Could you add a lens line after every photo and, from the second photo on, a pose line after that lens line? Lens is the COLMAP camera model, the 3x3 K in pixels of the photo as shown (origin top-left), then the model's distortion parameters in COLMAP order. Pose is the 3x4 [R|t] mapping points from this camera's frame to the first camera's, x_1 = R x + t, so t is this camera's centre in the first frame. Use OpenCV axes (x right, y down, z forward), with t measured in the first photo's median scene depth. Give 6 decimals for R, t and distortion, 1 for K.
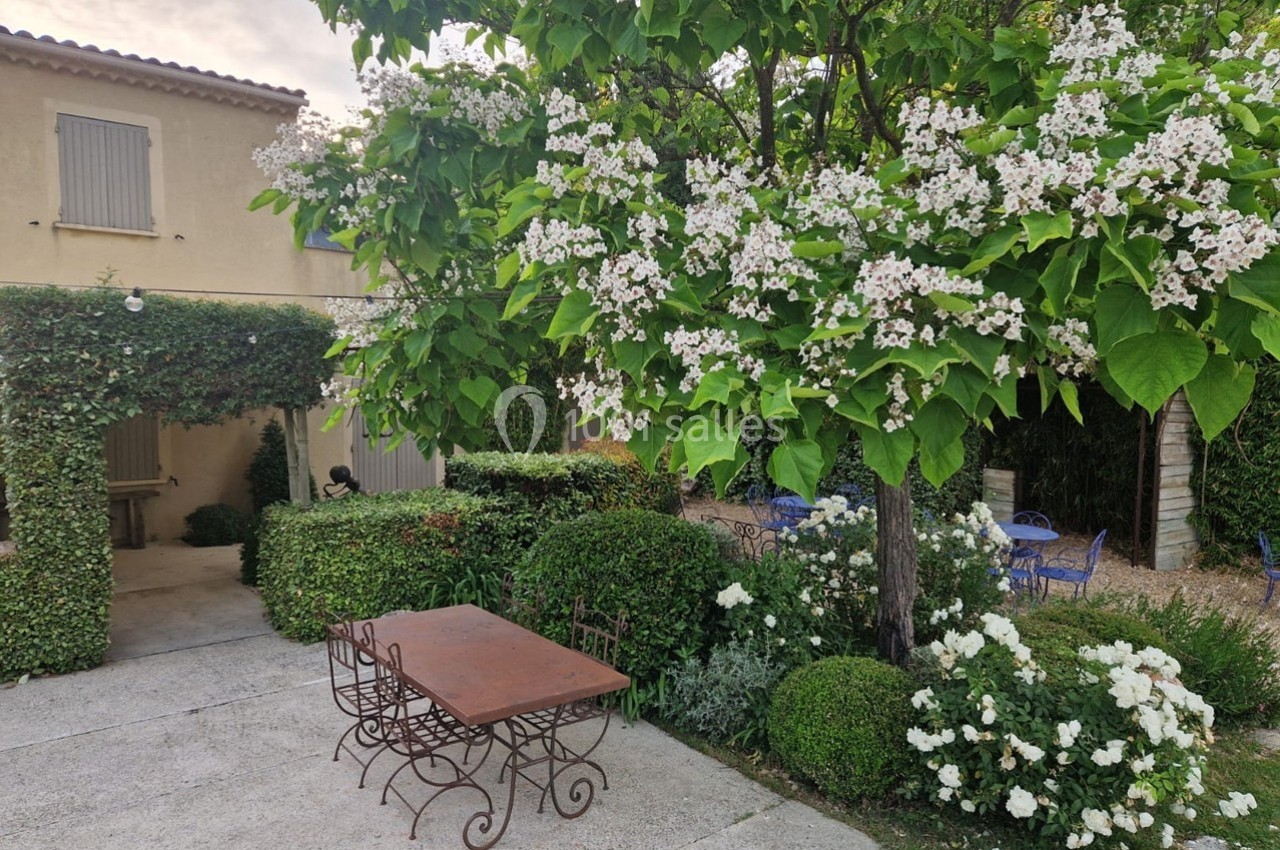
lens RADIAL K [[858.6, 0, 640.0], [0, 858.6, 425.0], [0, 0, 1]] dist [0.090161, -0.077431]
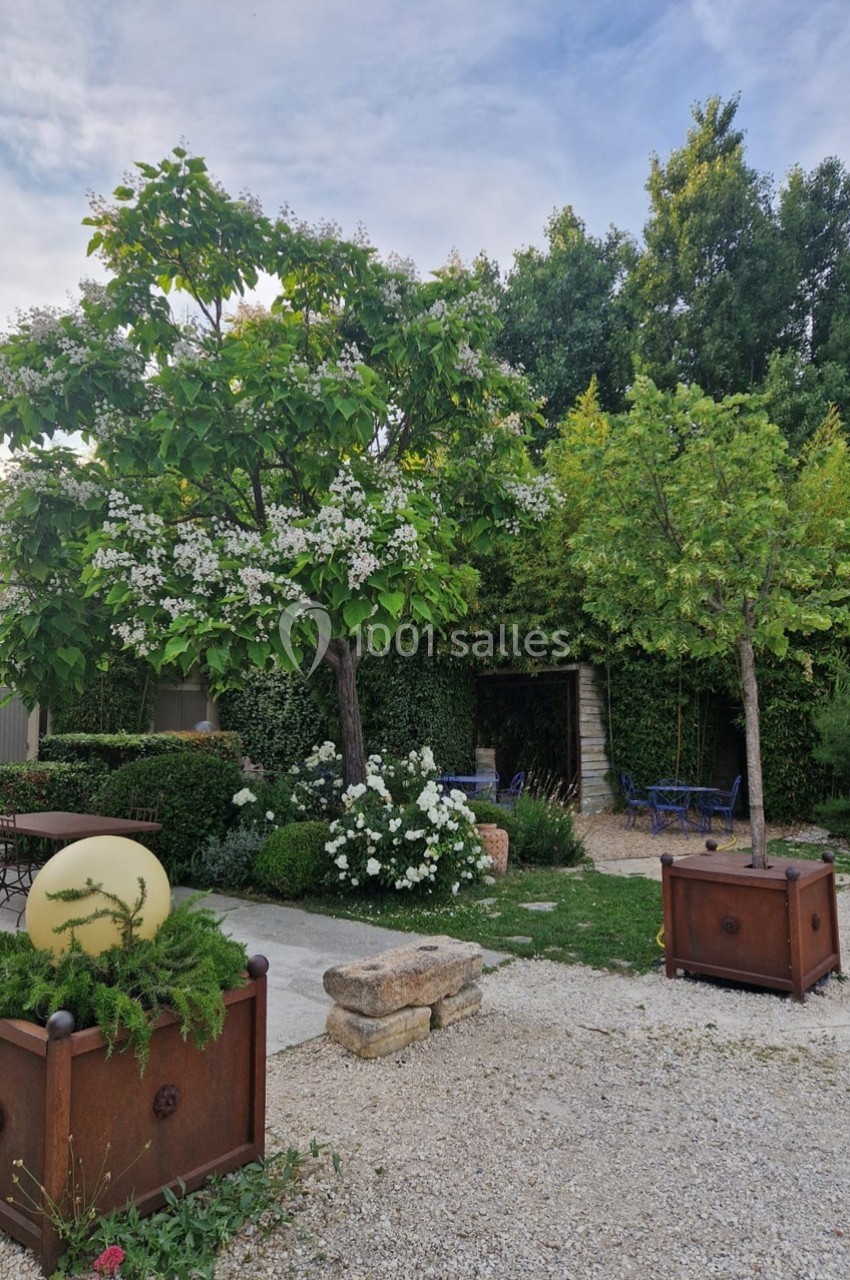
lens RADIAL K [[858.6, 0, 389.9], [0, 858.6, 648.7], [0, 0, 1]] dist [0.090161, -0.077431]
pose [[0.986095, 0.007114, 0.166031, 0.168471], [0.014501, 0.991589, -0.128612, 0.216267], [-0.165550, 0.129231, 0.977698, -0.867818]]
